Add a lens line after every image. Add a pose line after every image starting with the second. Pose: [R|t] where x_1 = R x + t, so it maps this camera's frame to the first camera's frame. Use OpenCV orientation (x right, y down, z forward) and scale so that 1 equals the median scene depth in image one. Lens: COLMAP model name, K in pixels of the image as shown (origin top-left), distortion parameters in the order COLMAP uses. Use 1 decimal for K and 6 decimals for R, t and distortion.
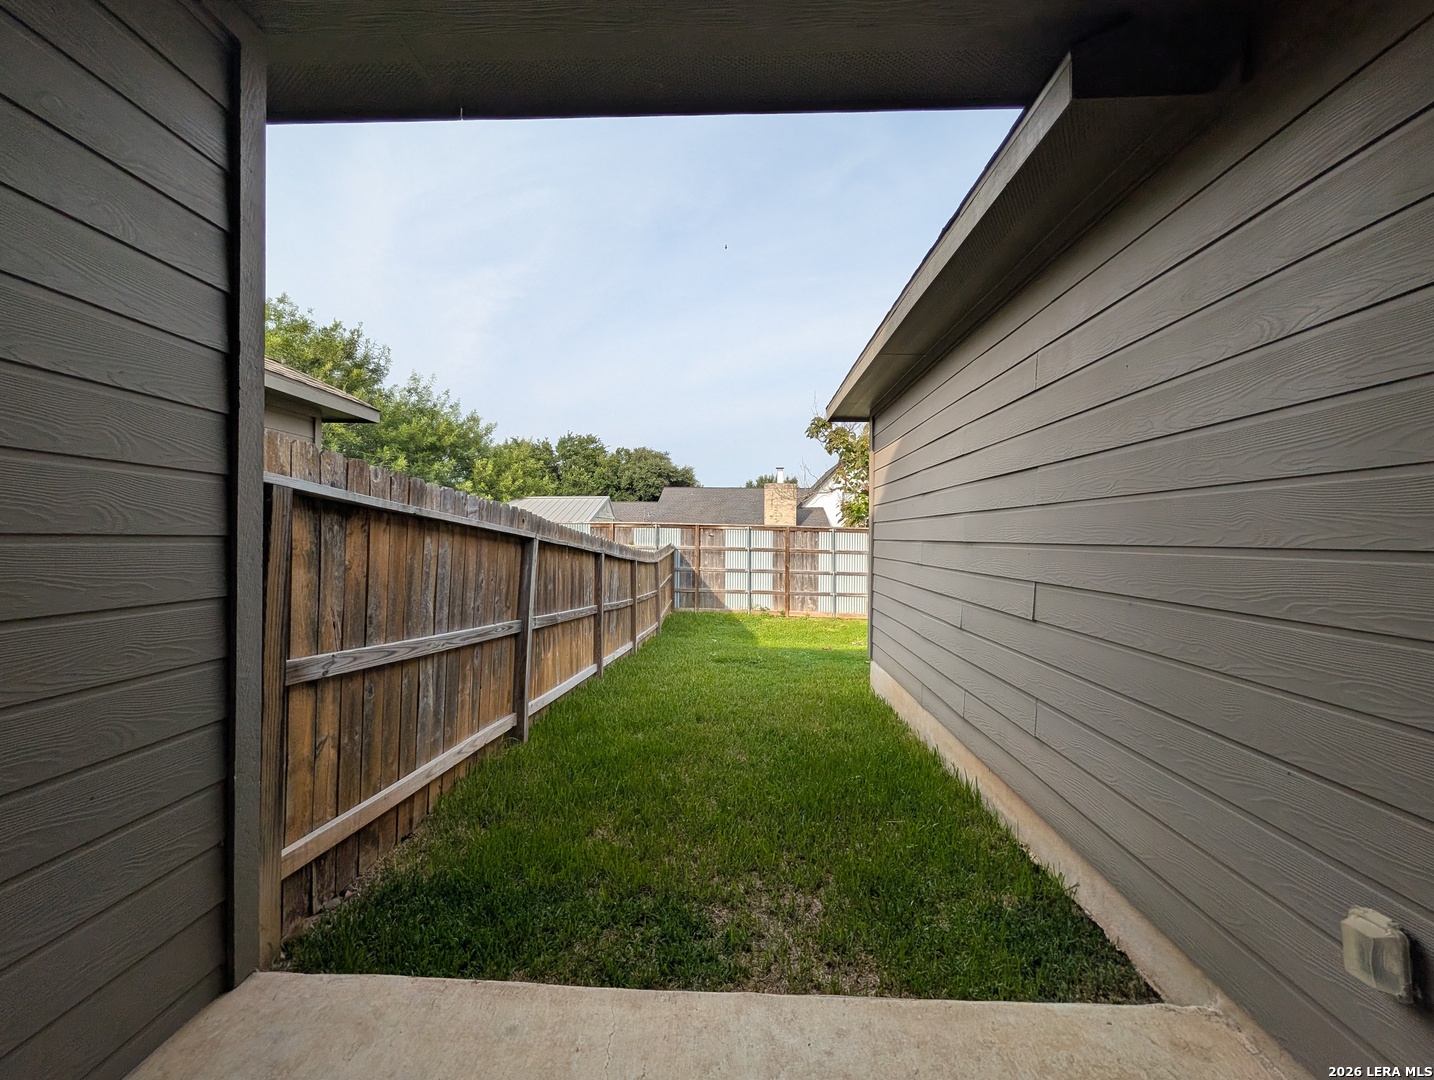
lens RADIAL K [[551.5, 0, 718.3], [0, 551.5, 536.4], [0, 0, 1]] dist [0.001320, -0.000072]
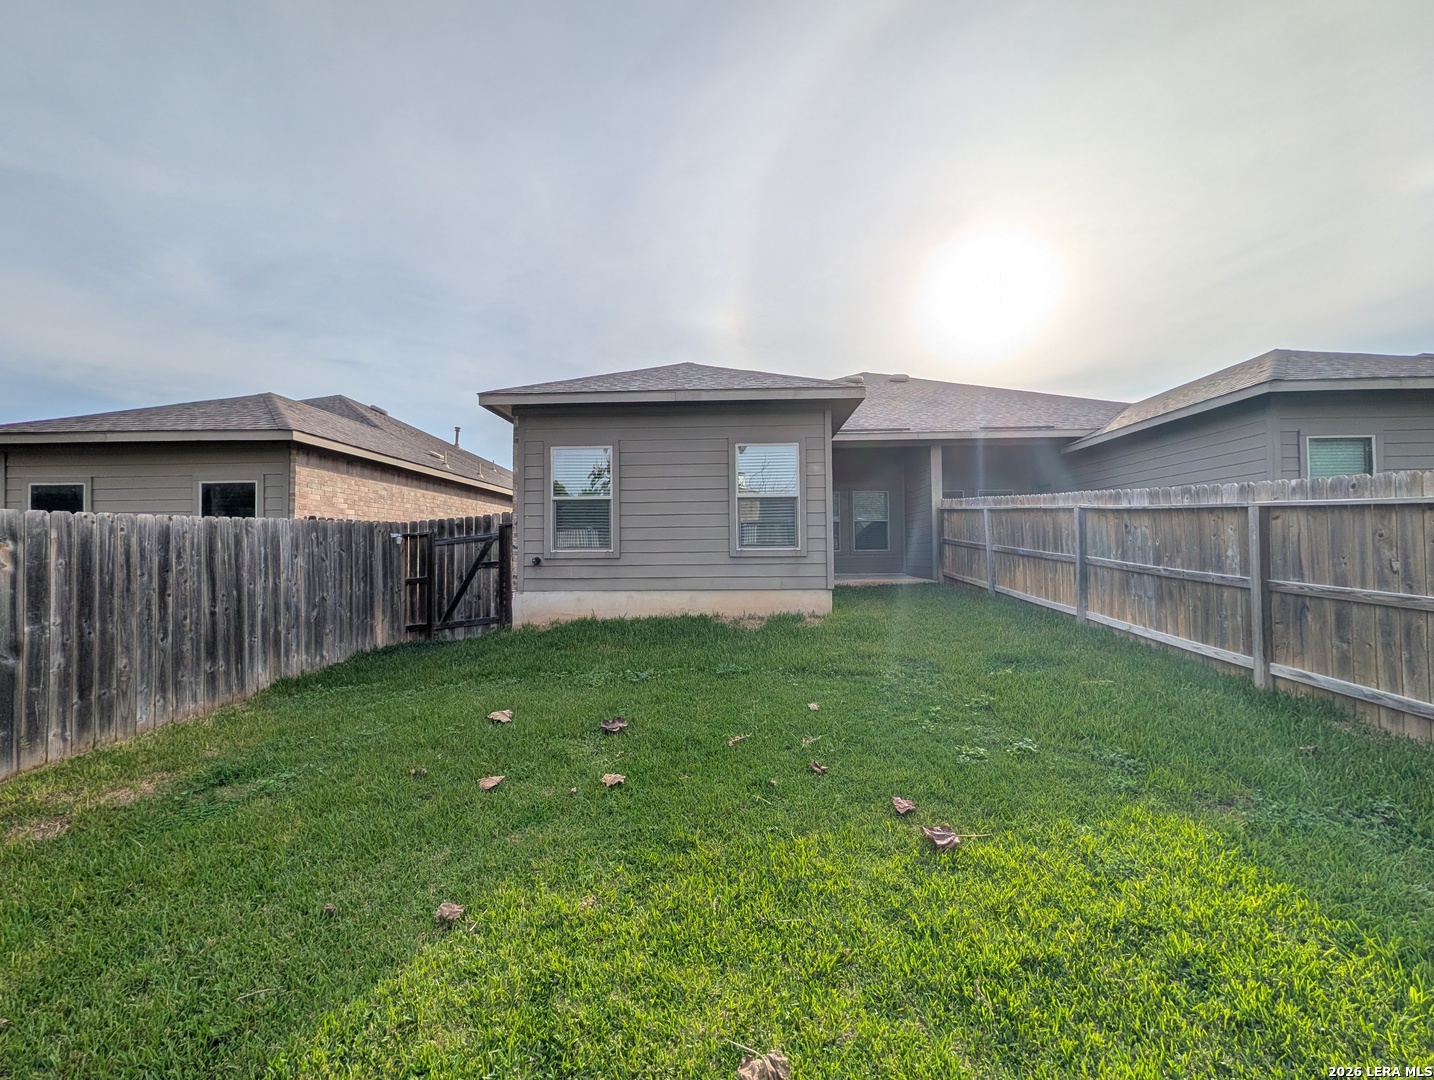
lens RADIAL K [[551.5, 0, 718.3], [0, 551.5, 536.4], [0, 0, 1]] dist [0.001320, -0.000072]
pose [[-0.999928, 0.002437, -0.011719, 1.106873], [0.002817, 0.999466, -0.032556, 0.260548], [0.011634, -0.032586, -0.999401, 4.513648]]
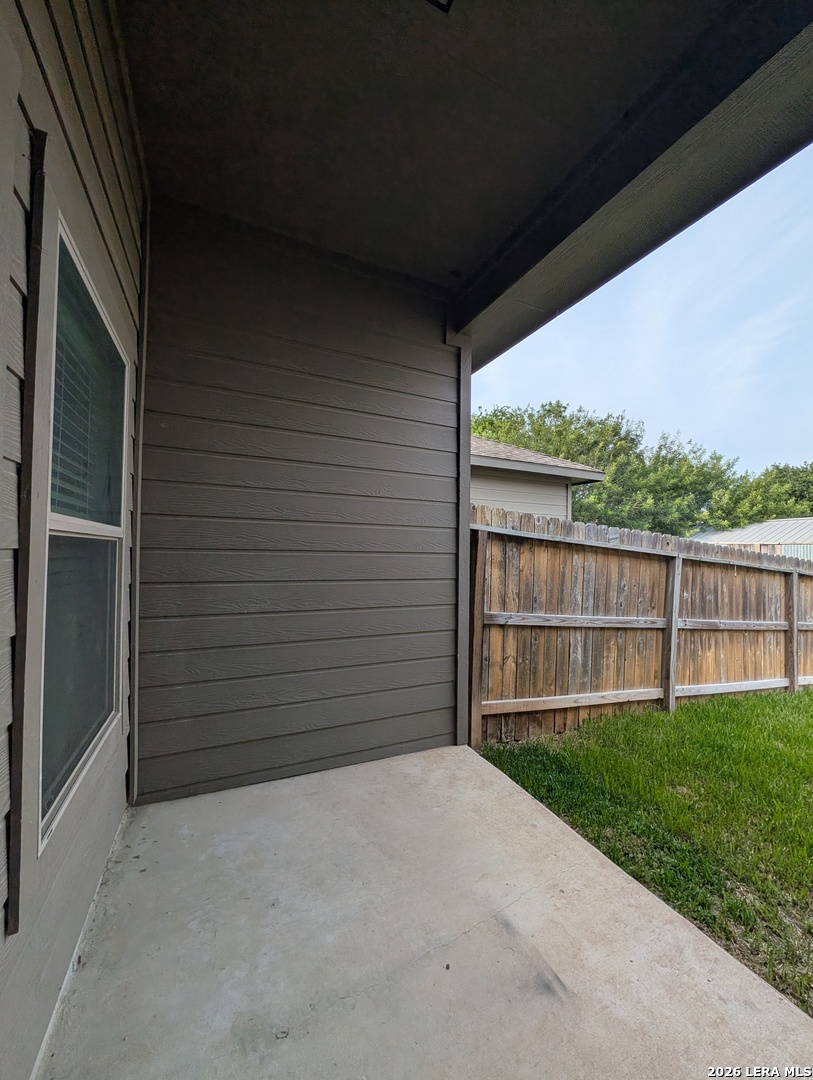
lens RADIAL K [[415.3, 0, 411.2], [0, 415.3, 540.7], [0, 0, 1]] dist [0.001320, -0.000072]
pose [[0.459356, -0.022261, -0.887973, 0.339489], [-0.009363, 0.999509, -0.029901, 0.000401], [0.888203, 0.022049, 0.458922, -0.003647]]
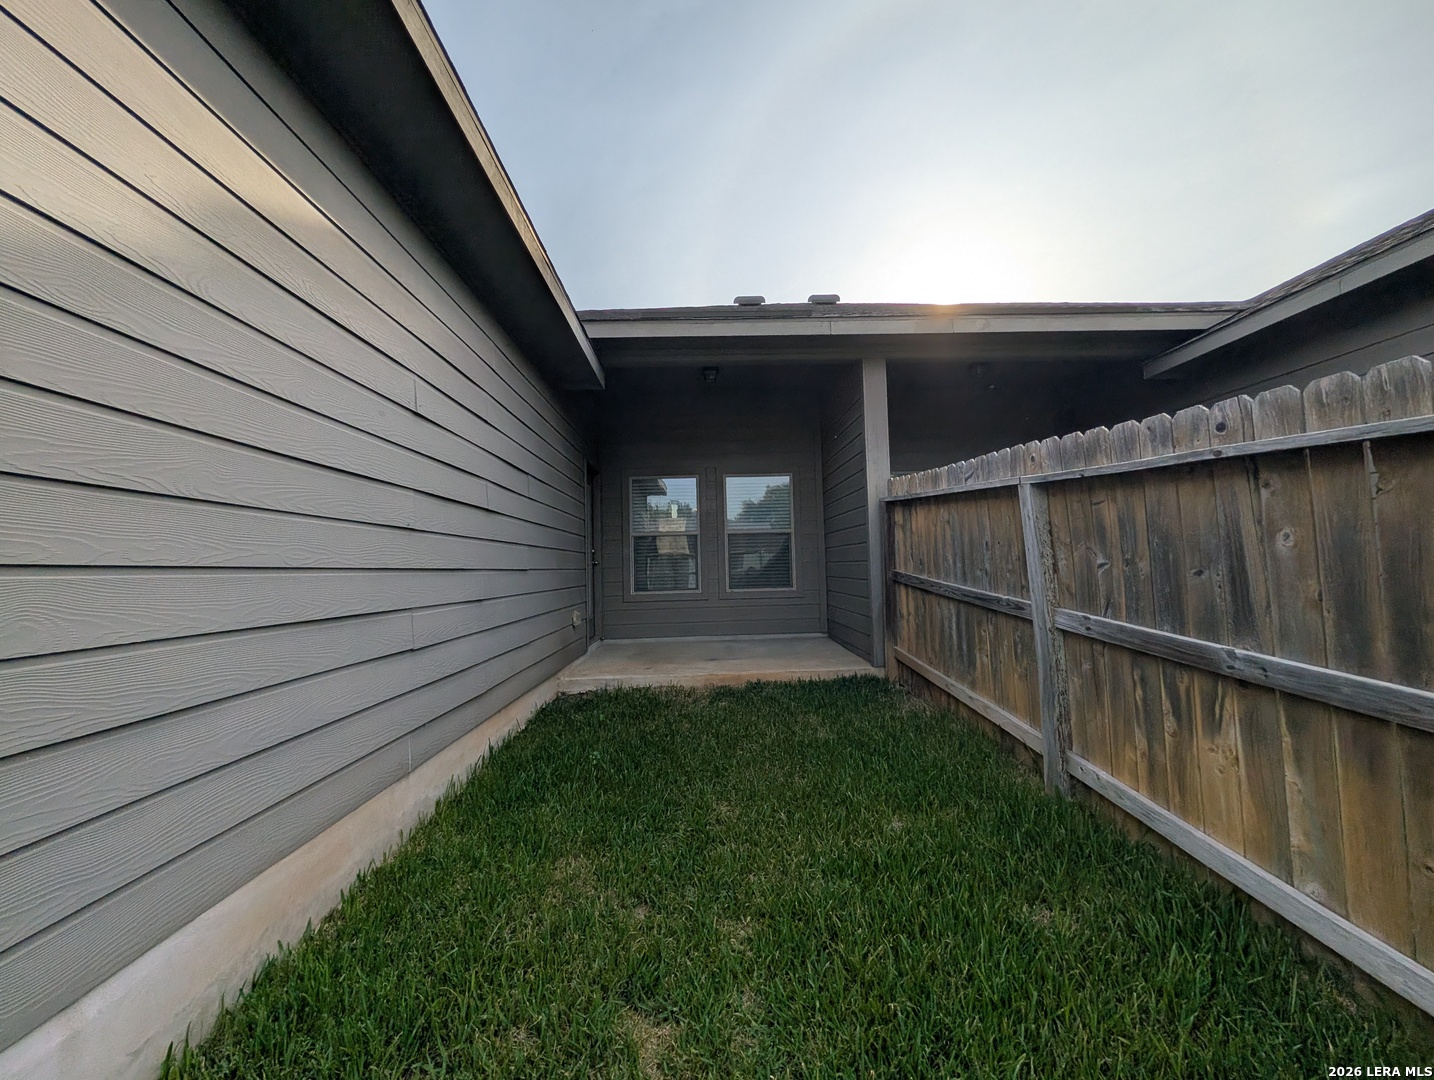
lens RADIAL K [[551.5, 0, 718.3], [0, 551.5, 536.4], [0, 0, 1]] dist [0.001320, -0.000072]
pose [[-0.997296, 0.017175, -0.071450, 0.112047], [0.021430, 0.998015, -0.059218, 0.135675], [0.070291, -0.060589, -0.995685, 2.246268]]
